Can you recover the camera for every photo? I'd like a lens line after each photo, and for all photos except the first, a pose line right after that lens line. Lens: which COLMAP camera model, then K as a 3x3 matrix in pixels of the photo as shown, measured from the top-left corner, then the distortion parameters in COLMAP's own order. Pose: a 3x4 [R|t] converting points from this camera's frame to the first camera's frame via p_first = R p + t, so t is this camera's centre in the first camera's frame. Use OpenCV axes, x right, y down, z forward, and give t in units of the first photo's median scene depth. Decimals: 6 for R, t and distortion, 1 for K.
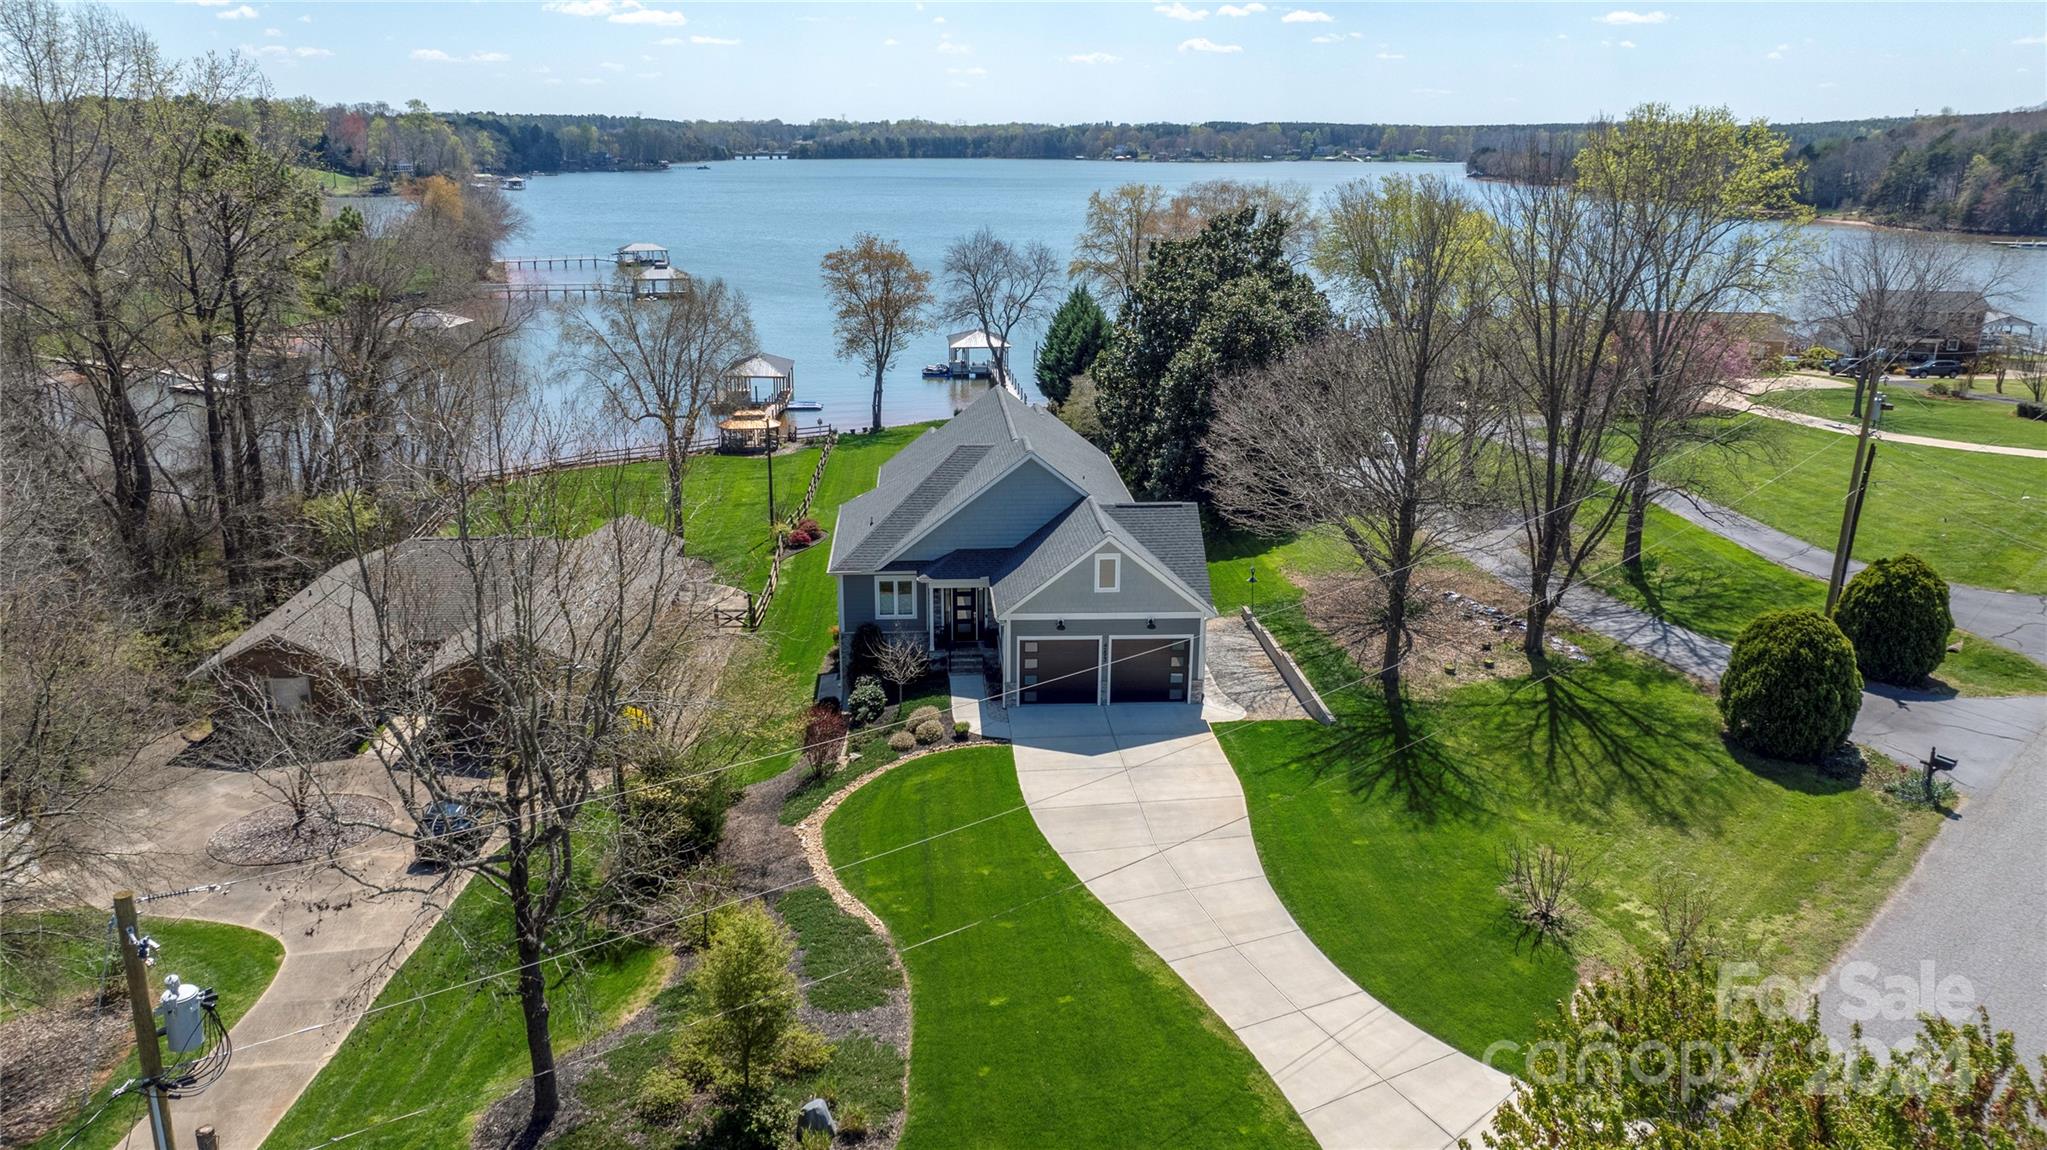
lens RADIAL K [[1439.9, 0, 1032.2], [0, 1439.9, 579.4], [0, 0, 1]] dist [-0.026332, -0.007014]
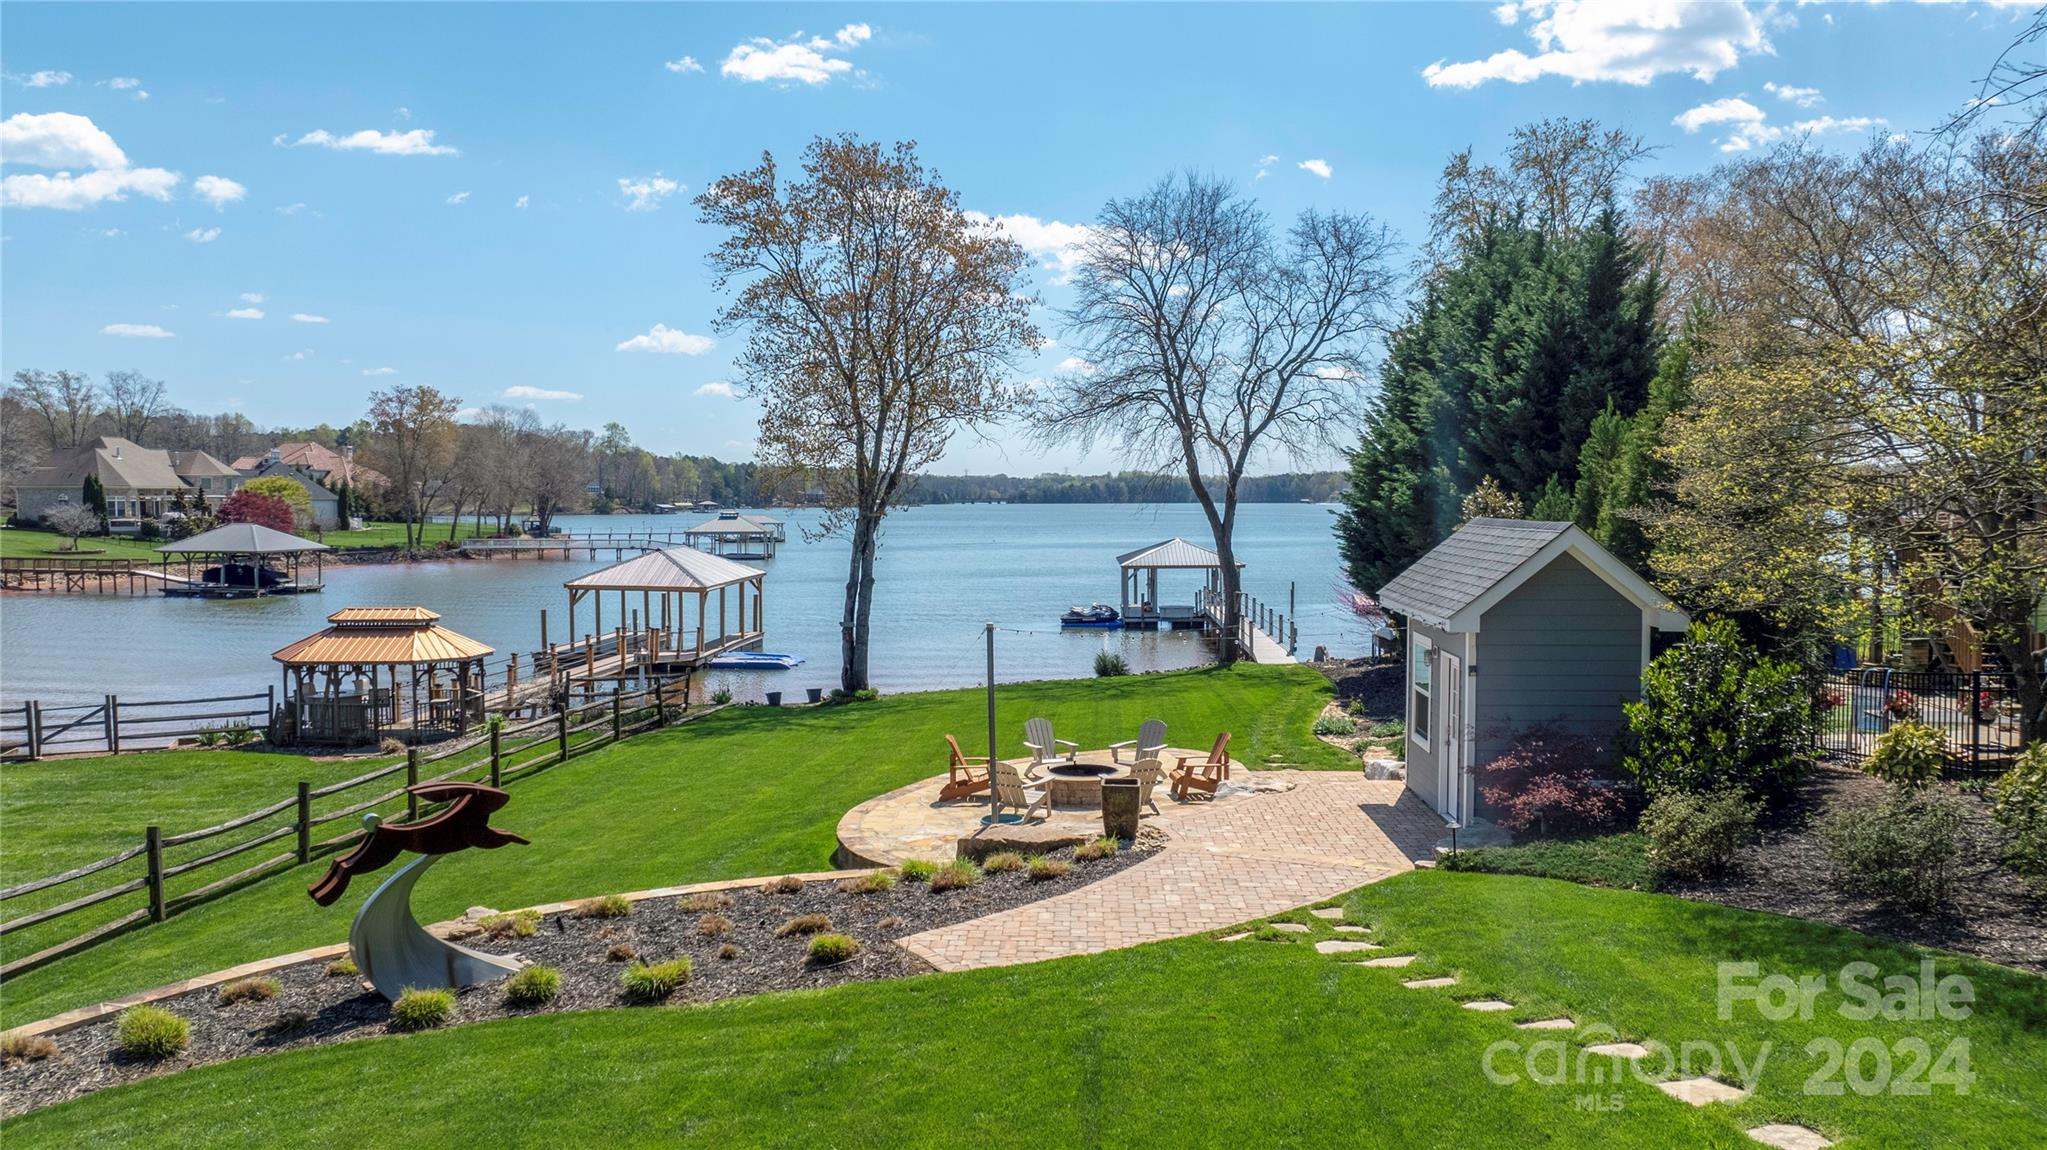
lens RADIAL K [[1439.9, 0, 1032.2], [0, 1439.9, 579.4], [0, 0, 1]] dist [-0.026332, -0.007014]
pose [[0.988455, -0.001197, -0.151511, -0.016597], [-0.035356, 0.970541, -0.238327, -0.053285], [0.147333, 0.240933, 0.959294, 0.689584]]
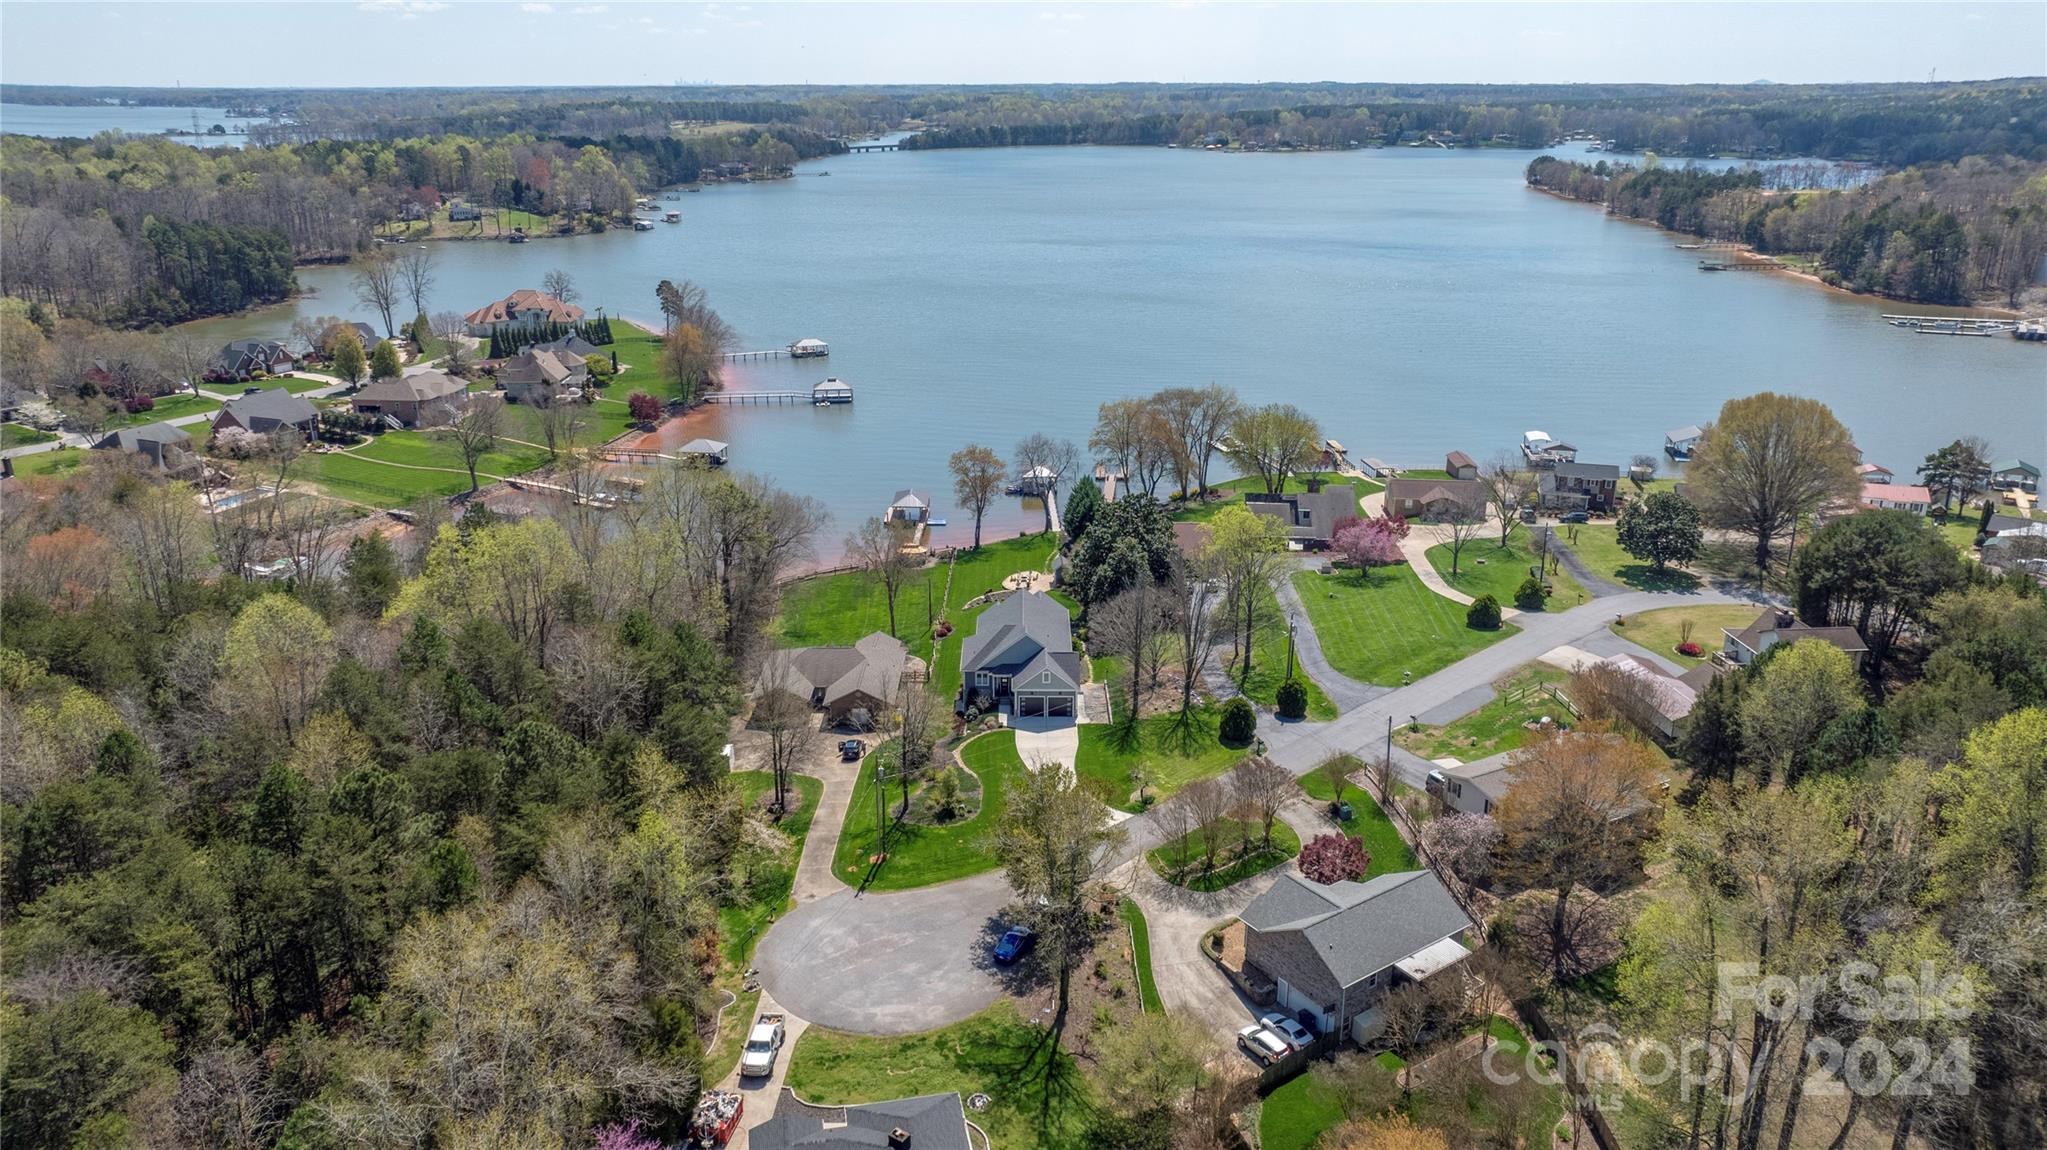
lens RADIAL K [[1439.9, 0, 1032.2], [0, 1439.9, 579.4], [0, 0, 1]] dist [-0.026332, -0.007014]
pose [[0.997513, 0.015066, -0.068850, 0.092170], [-0.012708, 0.999322, 0.034555, -0.129139], [0.069324, -0.033595, 0.997028, -0.857665]]
